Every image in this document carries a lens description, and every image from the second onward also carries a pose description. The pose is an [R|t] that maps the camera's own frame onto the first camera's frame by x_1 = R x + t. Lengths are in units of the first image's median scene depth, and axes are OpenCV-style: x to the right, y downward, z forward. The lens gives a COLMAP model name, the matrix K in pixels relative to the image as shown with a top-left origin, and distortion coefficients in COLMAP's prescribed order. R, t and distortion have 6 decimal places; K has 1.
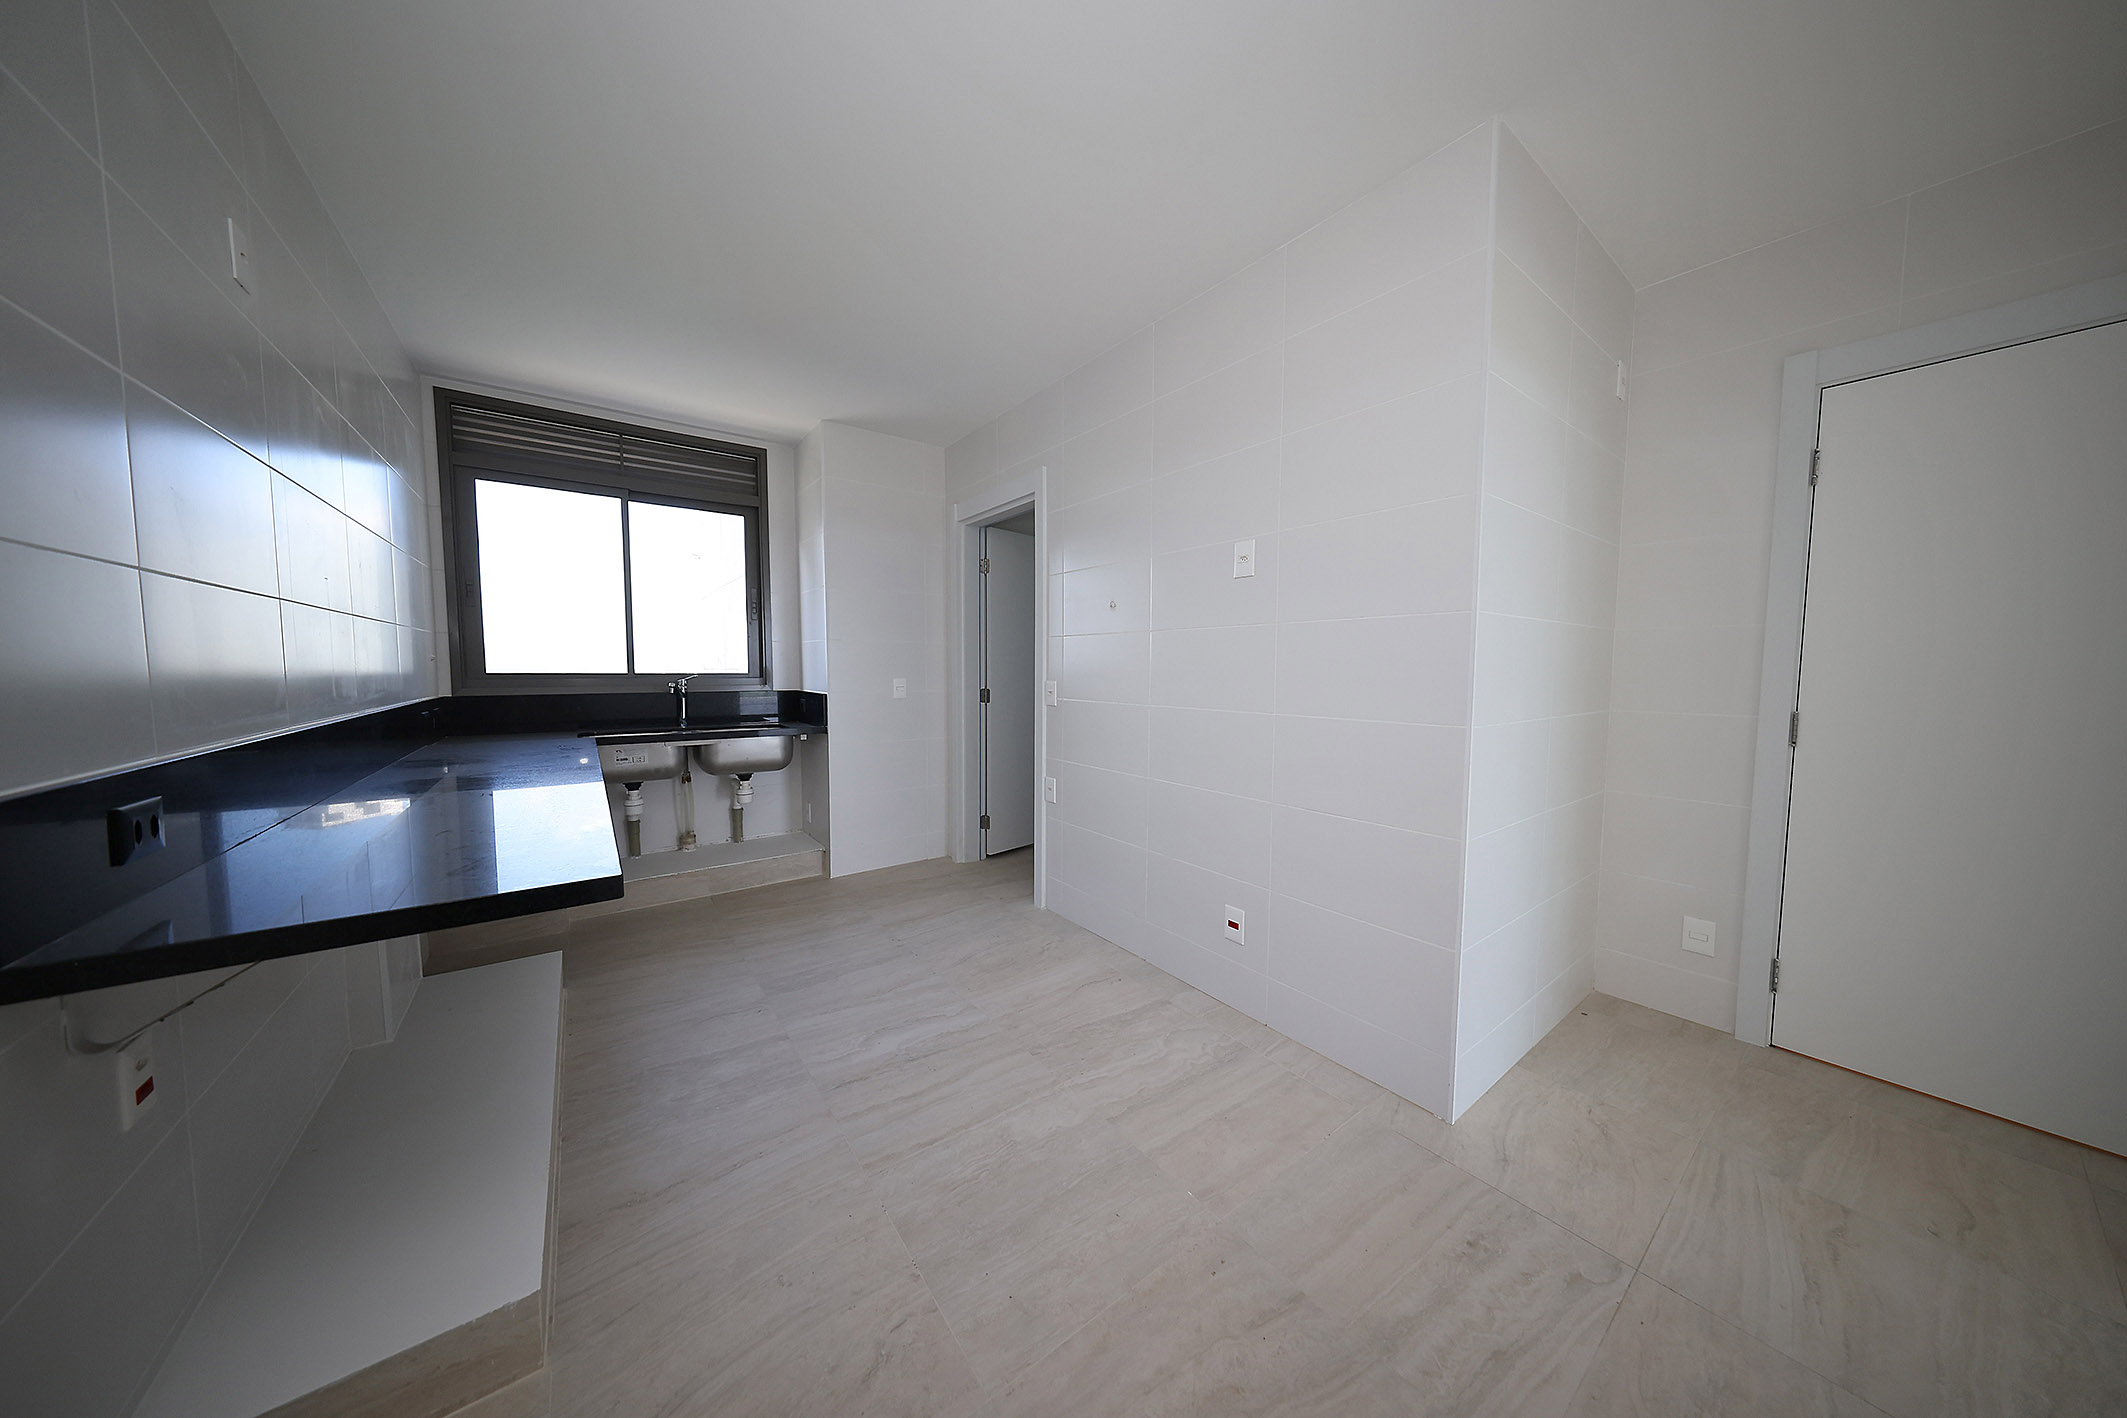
lens RADIAL K [[653.9, 0, 1058.5], [0, 653.9, 707.9], [0, 0, 1]] dist [0.012562, -0.000011]
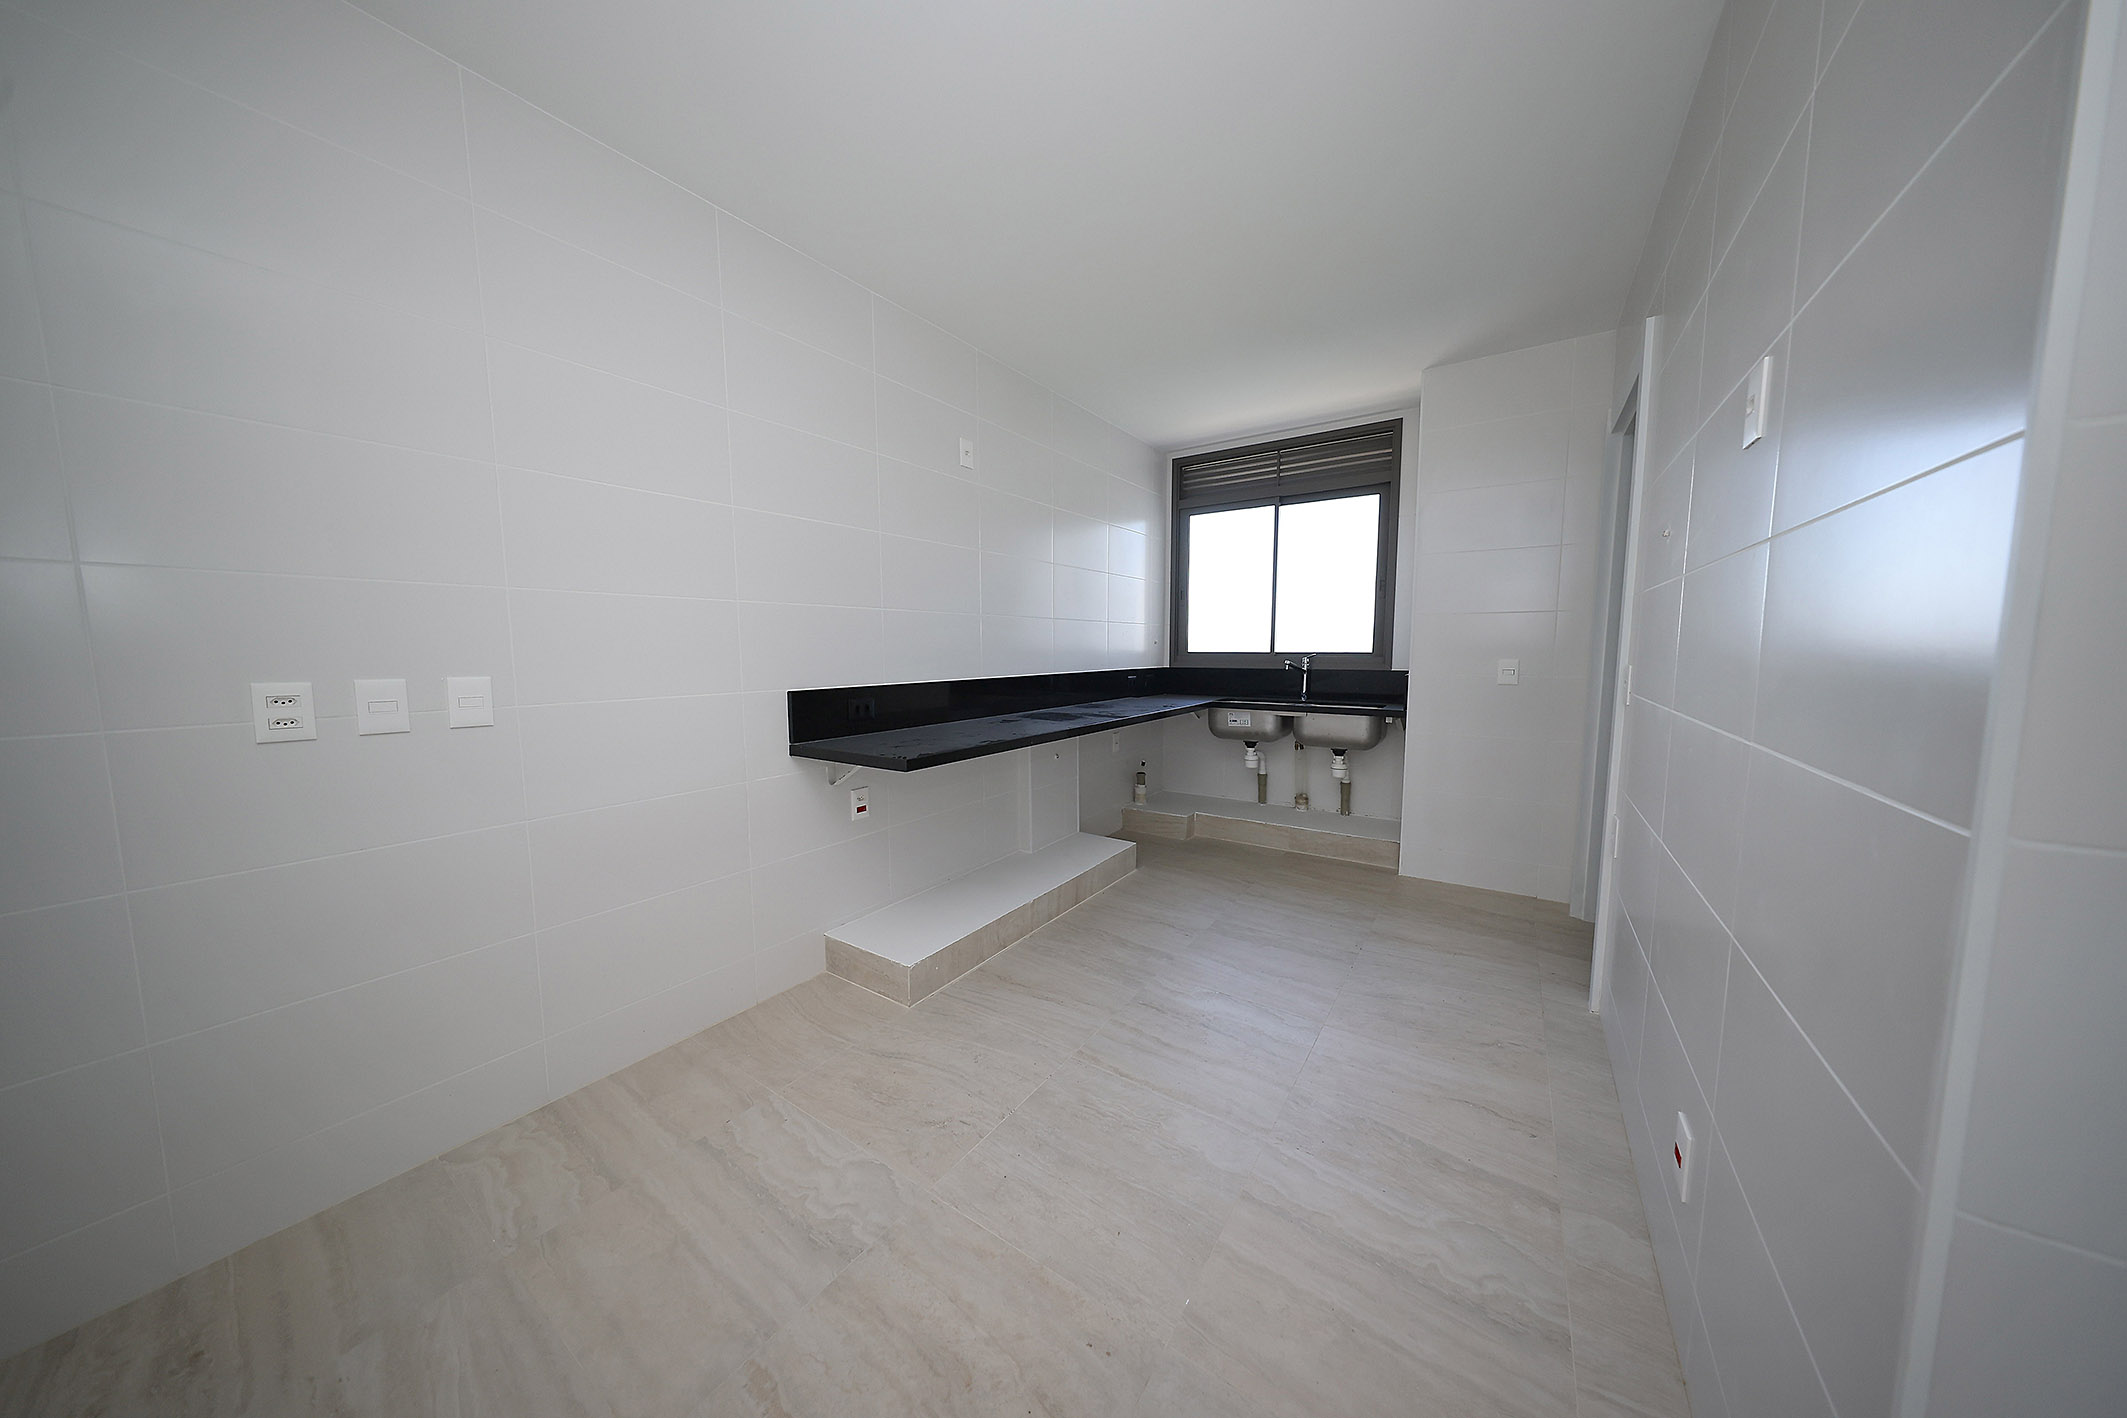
lens RADIAL K [[653.9, 0, 1059.7], [0, 653.9, 712.4], [0, 0, 1]] dist [0.012562, -0.000011]
pose [[0.332621, 0.088842, -0.938867, 0.389066], [-0.054710, 0.995694, 0.074836, -0.012889], [0.941472, 0.026474, 0.336049, 0.262780]]
